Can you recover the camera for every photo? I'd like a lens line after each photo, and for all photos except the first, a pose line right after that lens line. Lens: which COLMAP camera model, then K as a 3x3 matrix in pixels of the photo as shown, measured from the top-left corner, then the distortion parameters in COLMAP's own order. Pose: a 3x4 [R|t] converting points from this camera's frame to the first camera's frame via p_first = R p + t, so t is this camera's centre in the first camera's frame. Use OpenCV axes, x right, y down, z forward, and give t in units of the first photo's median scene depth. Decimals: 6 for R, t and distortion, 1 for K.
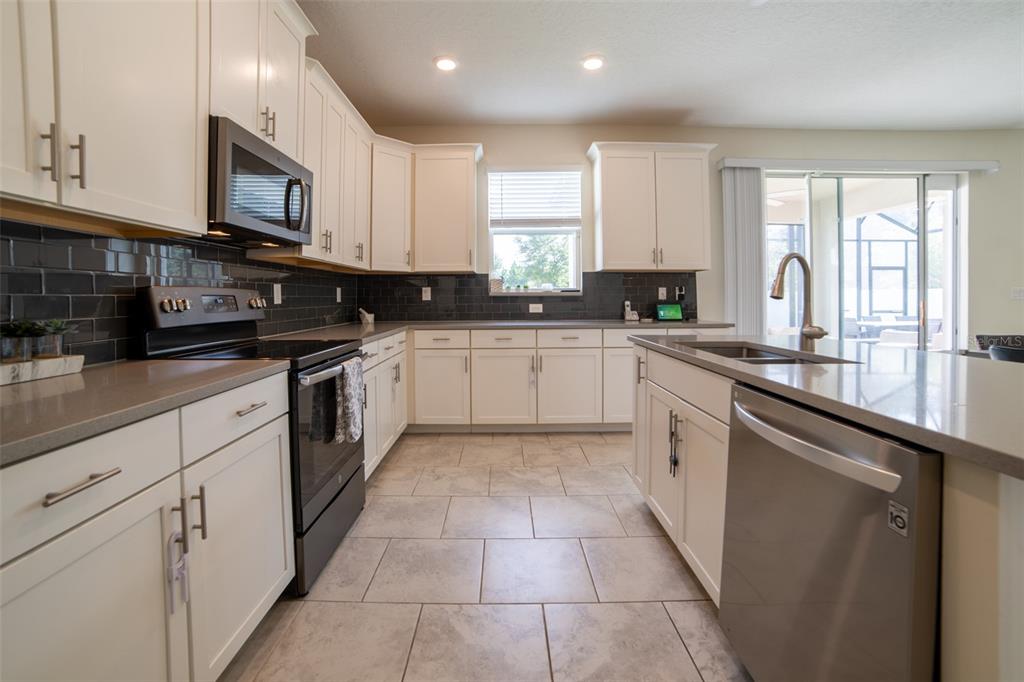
lens RADIAL K [[440.6, 0, 499.9], [0, 440.6, 295.2], [0, 0, 1]] dist [-0.081520, 0.027974]
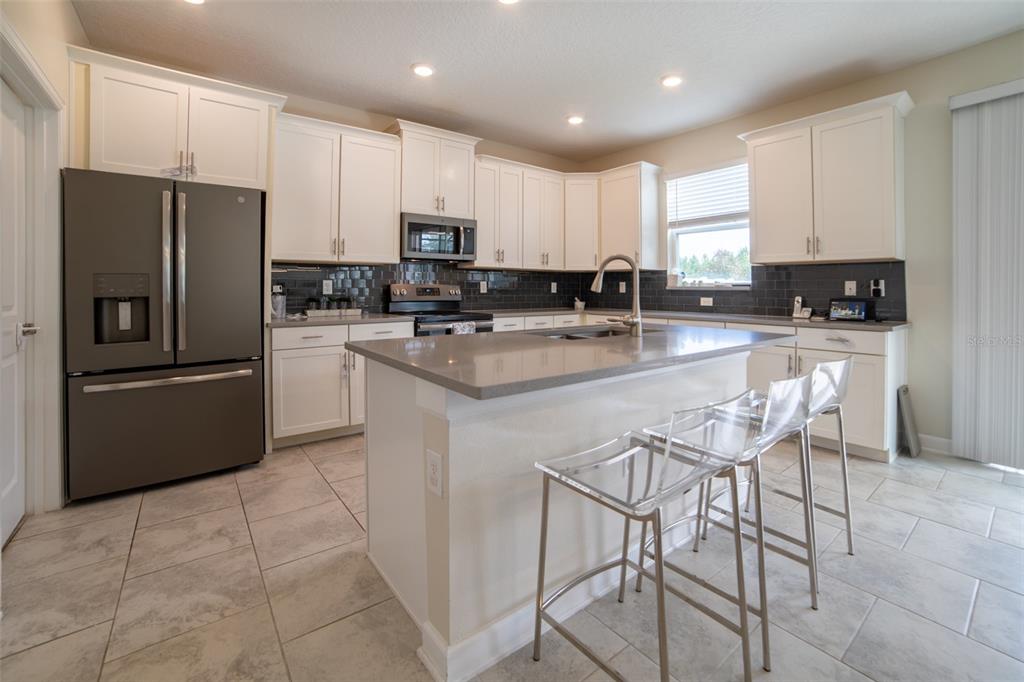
lens RADIAL K [[444.3, 0, 509.4], [0, 444.3, 289.8], [0, 0, 1]] dist [-0.088300, 0.034219]
pose [[0.602286, 0.008193, -0.798238, 0.648540], [-0.003773, 0.999965, 0.007416, -0.004674], [0.798271, -0.001455, 0.602296, -0.003978]]
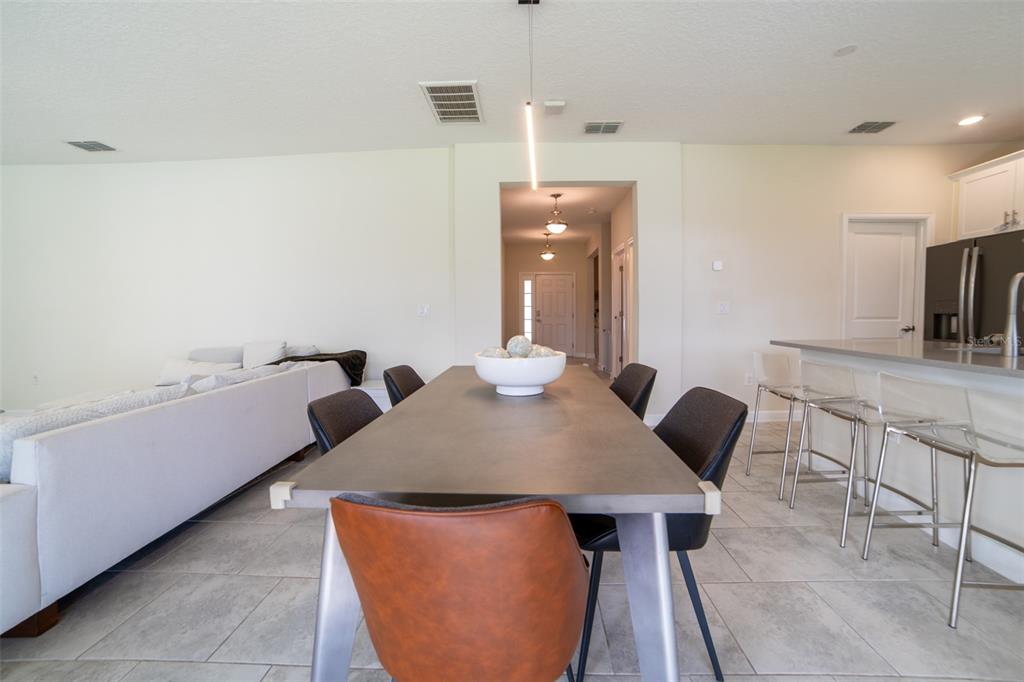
lens RADIAL K [[422.8, 0, 509.0], [0, 422.8, 330.9], [0, 0, 1]] dist [-0.070854, 0.025477]
pose [[-0.999361, 0.009281, 0.034532, 0.895684], [0.010958, 0.998754, 0.048696, -0.005150], [-0.034037, 0.049043, -0.998217, 0.924221]]
